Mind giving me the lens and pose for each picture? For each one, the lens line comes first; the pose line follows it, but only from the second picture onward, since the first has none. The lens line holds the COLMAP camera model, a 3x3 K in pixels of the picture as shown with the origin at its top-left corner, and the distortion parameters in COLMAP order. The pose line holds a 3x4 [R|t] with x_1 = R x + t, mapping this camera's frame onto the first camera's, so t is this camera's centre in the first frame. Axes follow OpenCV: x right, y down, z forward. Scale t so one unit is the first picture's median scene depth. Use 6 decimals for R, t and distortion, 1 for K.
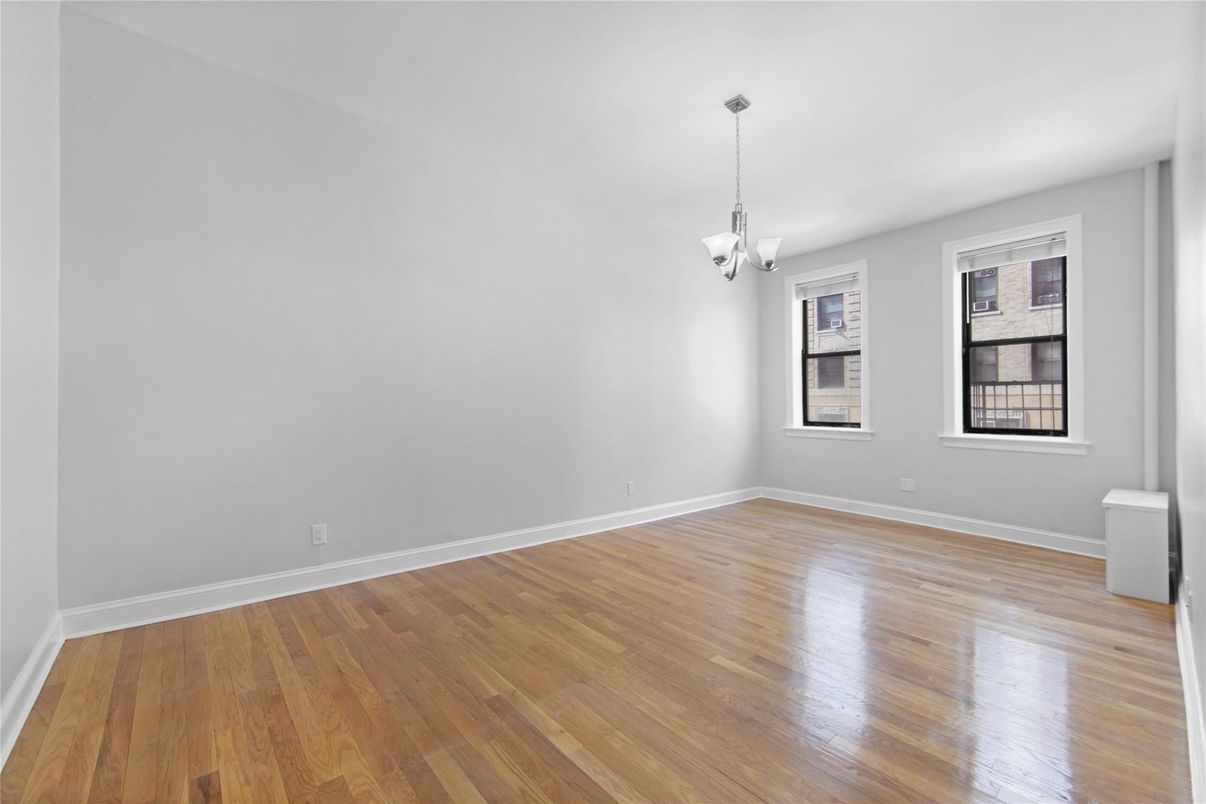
lens RADIAL K [[457.2, 0, 589.8], [0, 457.2, 399.4], [0, 0, 1]] dist [0.000293, -0.000083]
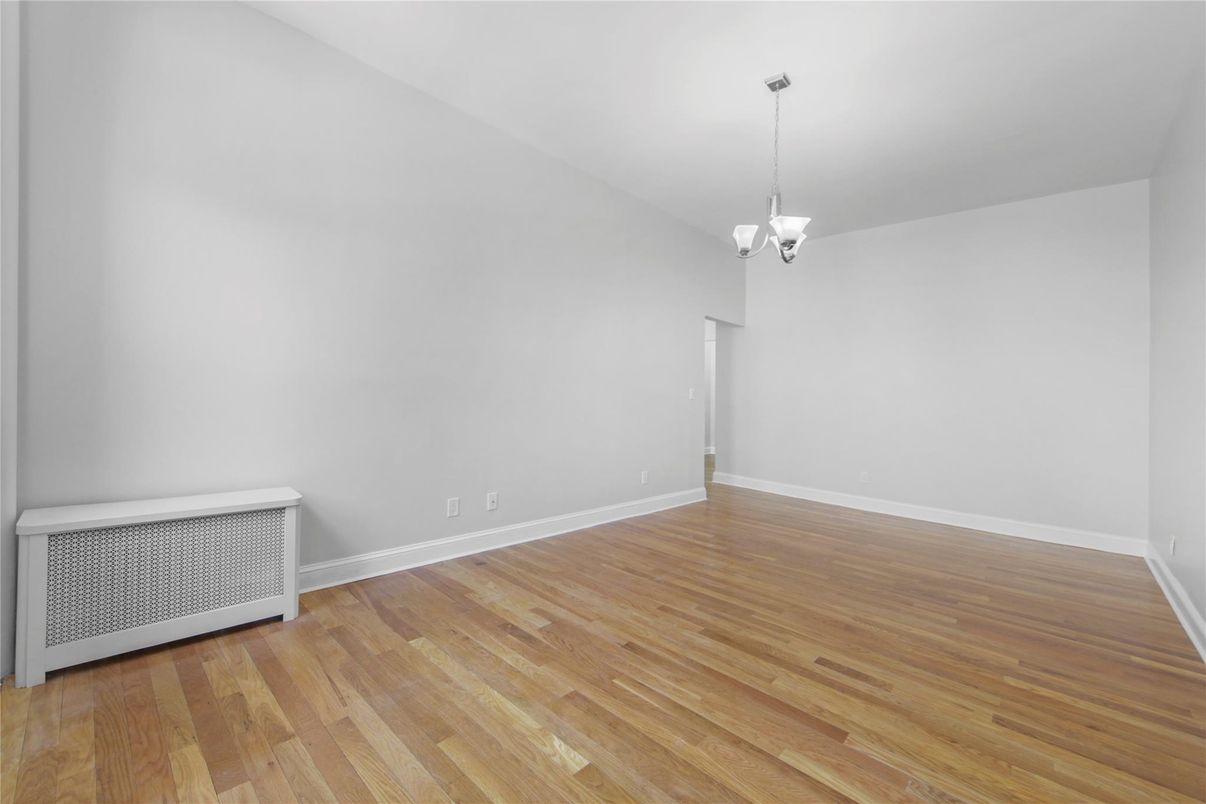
lens RADIAL K [[457.2, 0, 589.8], [0, 457.2, 399.4], [0, 0, 1]] dist [0.000293, -0.000083]
pose [[-0.994166, -0.065078, -0.086017, 0.740931], [-0.064549, 0.997875, -0.008926, 0.052517], [0.086415, -0.003322, -0.996254, 1.734269]]
